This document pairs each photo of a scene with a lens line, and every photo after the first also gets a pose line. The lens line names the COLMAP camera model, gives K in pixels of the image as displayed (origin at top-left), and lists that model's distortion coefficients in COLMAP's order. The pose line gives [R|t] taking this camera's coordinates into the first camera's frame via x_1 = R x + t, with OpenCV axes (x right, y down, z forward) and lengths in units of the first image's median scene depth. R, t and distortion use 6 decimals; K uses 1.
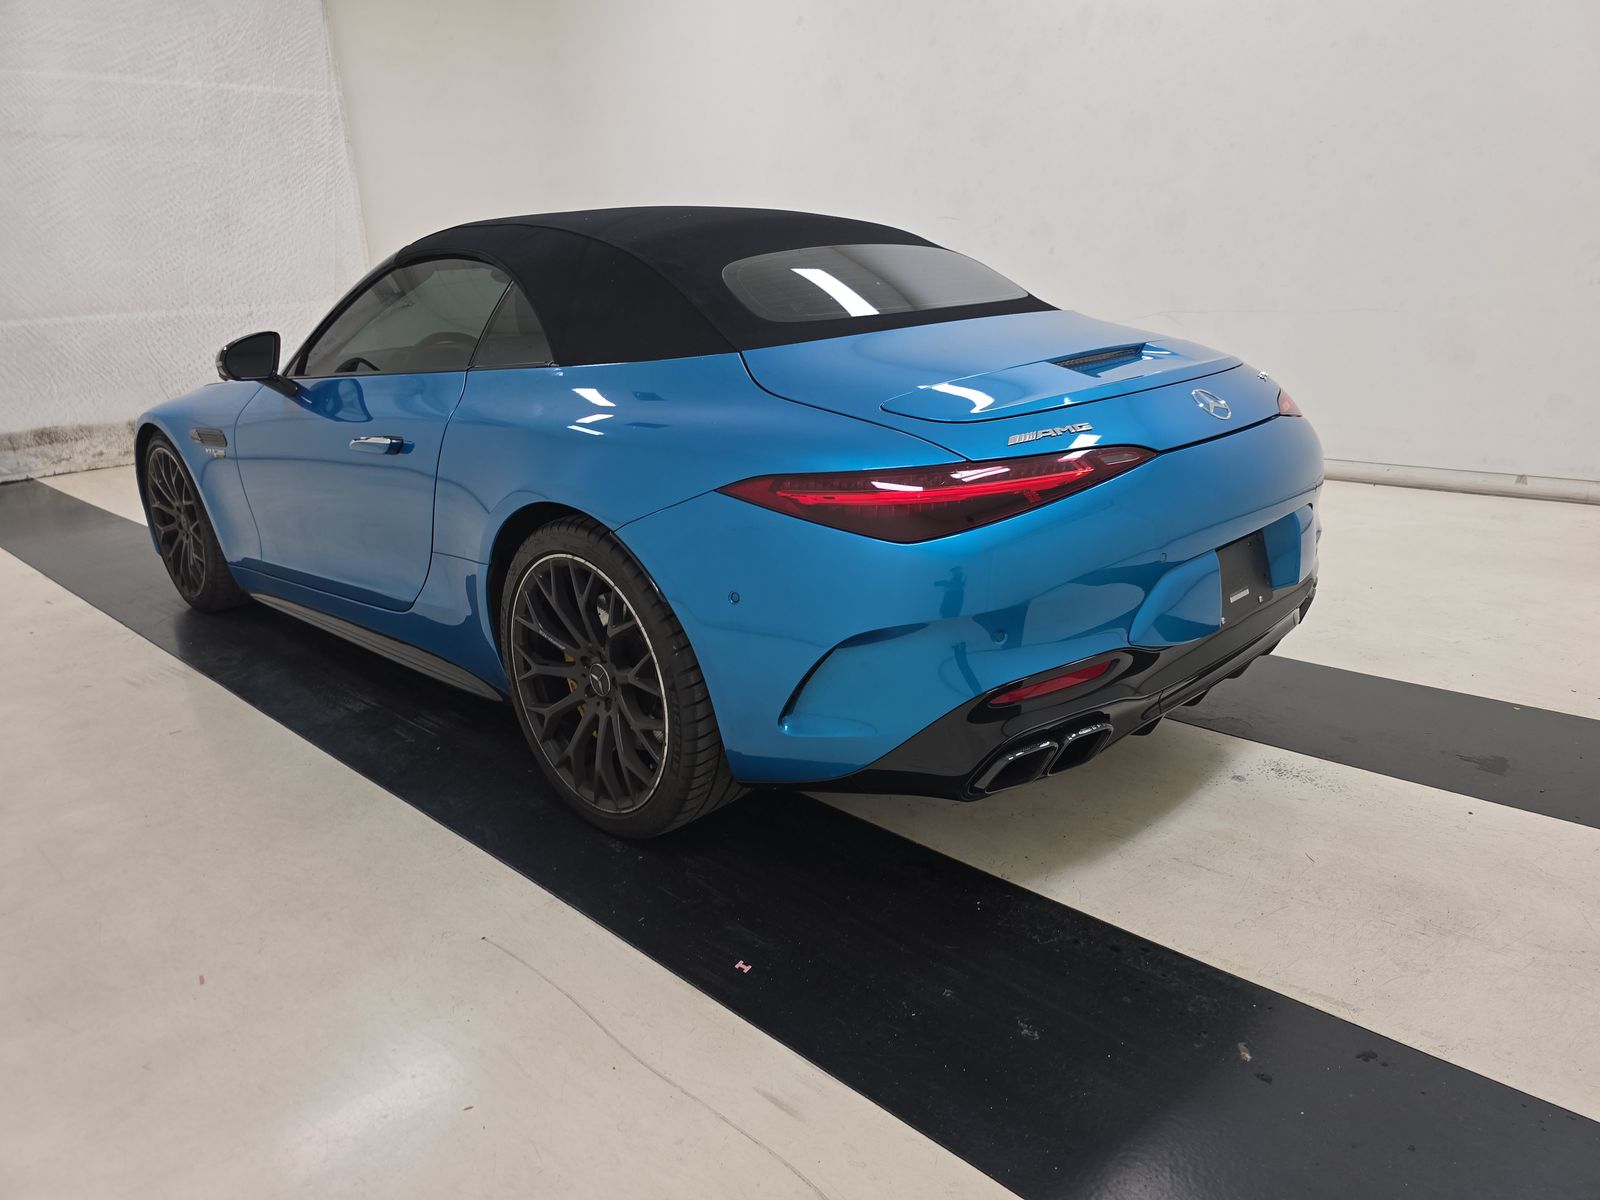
lens RADIAL K [[1026.1, 0, 799.6], [0, 1026.1, 603.3], [0, 0, 1]] dist [0.005492, -0.026917]
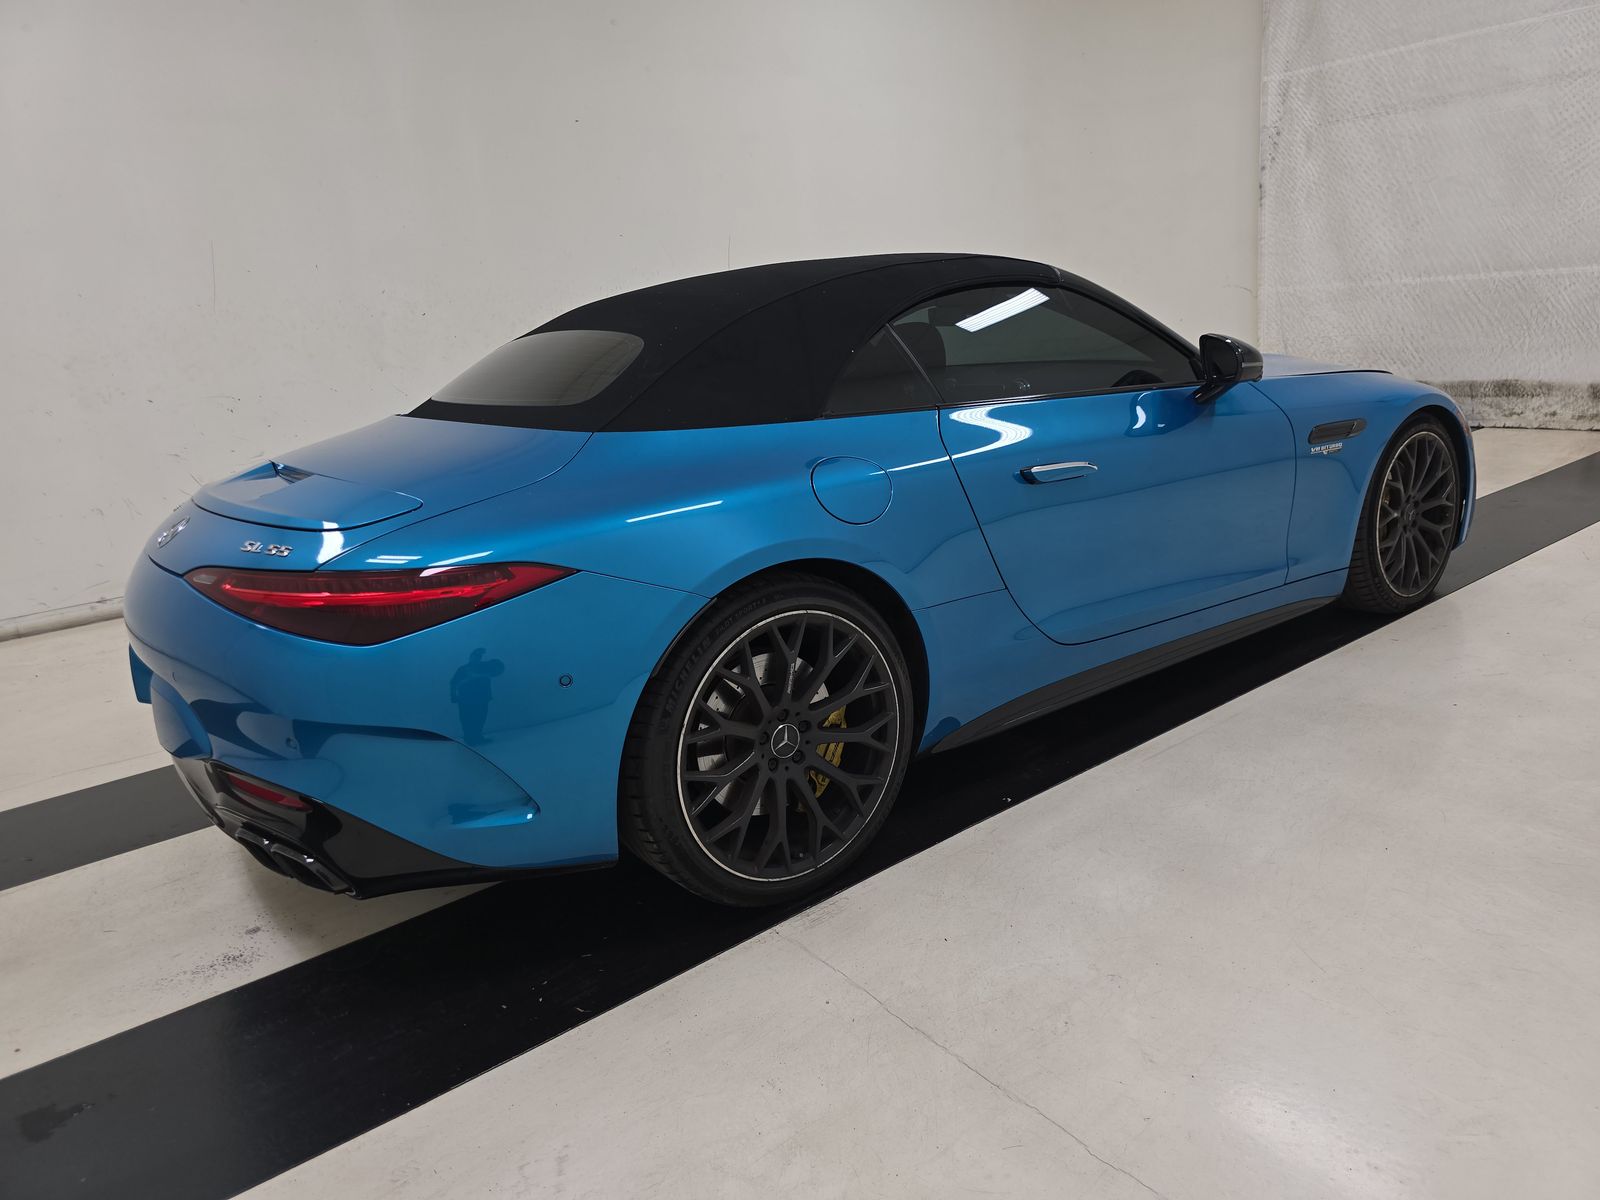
lens RADIAL K [[1026.1, 0, 800.4], [0, 1026.1, 596.6], [0, 0, 1]] dist [0.005492, -0.026917]
pose [[-0.144912, 0.313350, -0.938516, 0.359622], [-0.209660, 0.917265, 0.338627, -0.168720], [0.966976, 0.245840, -0.067226, 0.445089]]
